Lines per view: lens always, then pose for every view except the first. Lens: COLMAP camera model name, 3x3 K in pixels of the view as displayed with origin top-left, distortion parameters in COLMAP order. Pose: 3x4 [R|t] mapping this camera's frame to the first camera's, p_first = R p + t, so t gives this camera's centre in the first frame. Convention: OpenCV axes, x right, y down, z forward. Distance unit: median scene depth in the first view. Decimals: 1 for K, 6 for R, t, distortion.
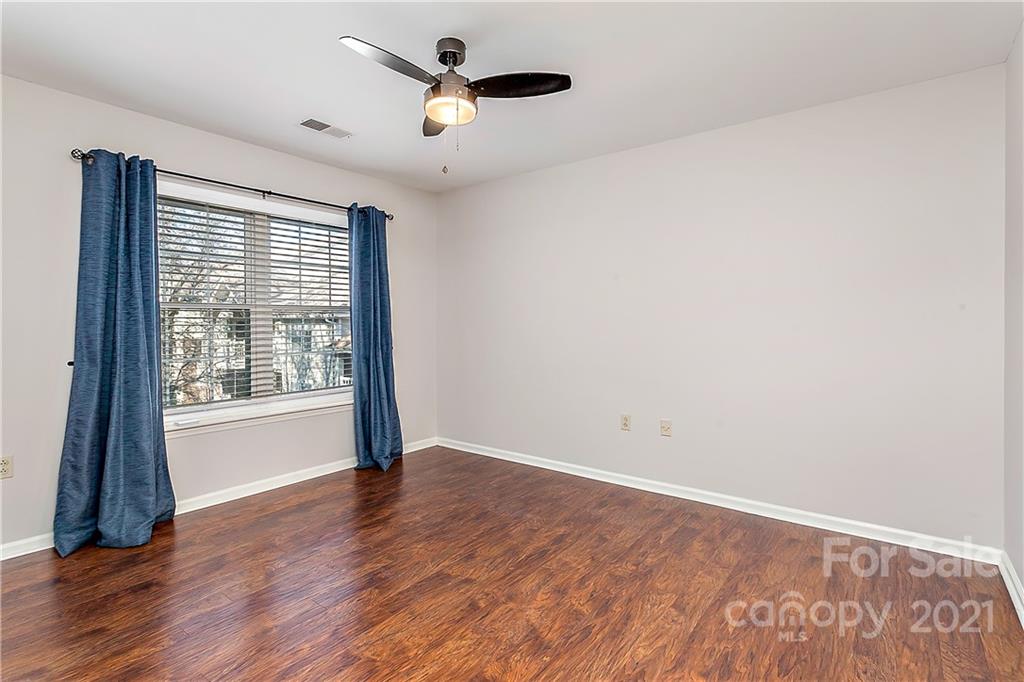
lens RADIAL K [[495.5, 0, 511.8], [0, 495.5, 337.2], [0, 0, 1]] dist [0.001743, 0.000275]
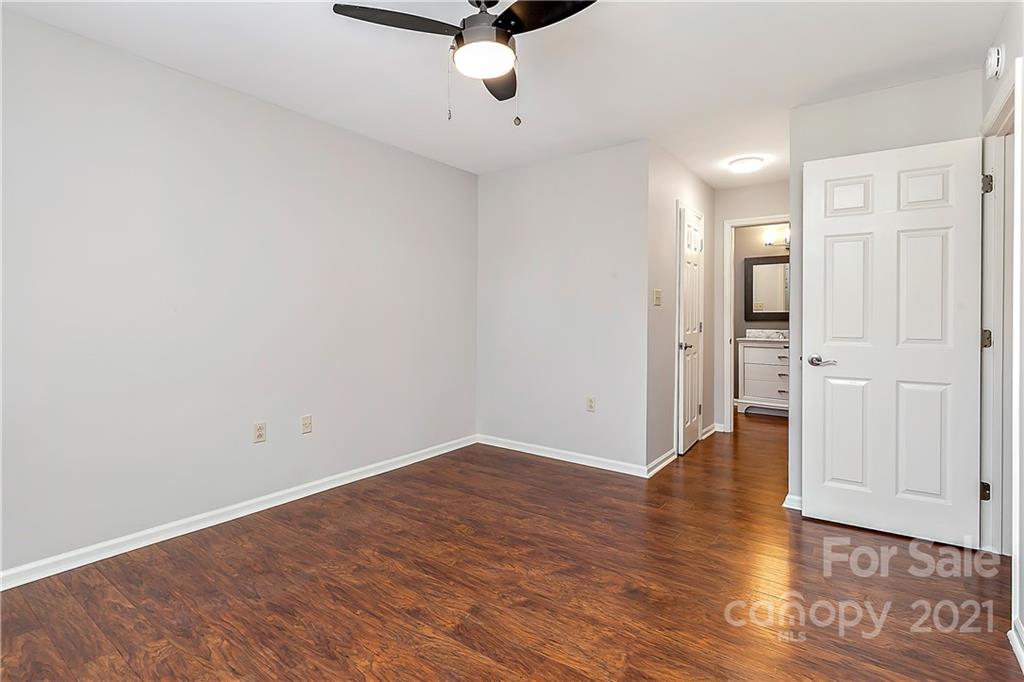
lens RADIAL K [[495.5, 0, 517.1], [0, 495.5, 318.1], [0, 0, 1]] dist [0.001743, 0.000275]
pose [[-0.030178, -0.004484, 0.999534, -0.843532], [0.017973, 0.999826, 0.005028, -0.019342], [-0.999383, 0.018116, -0.030092, 0.833928]]
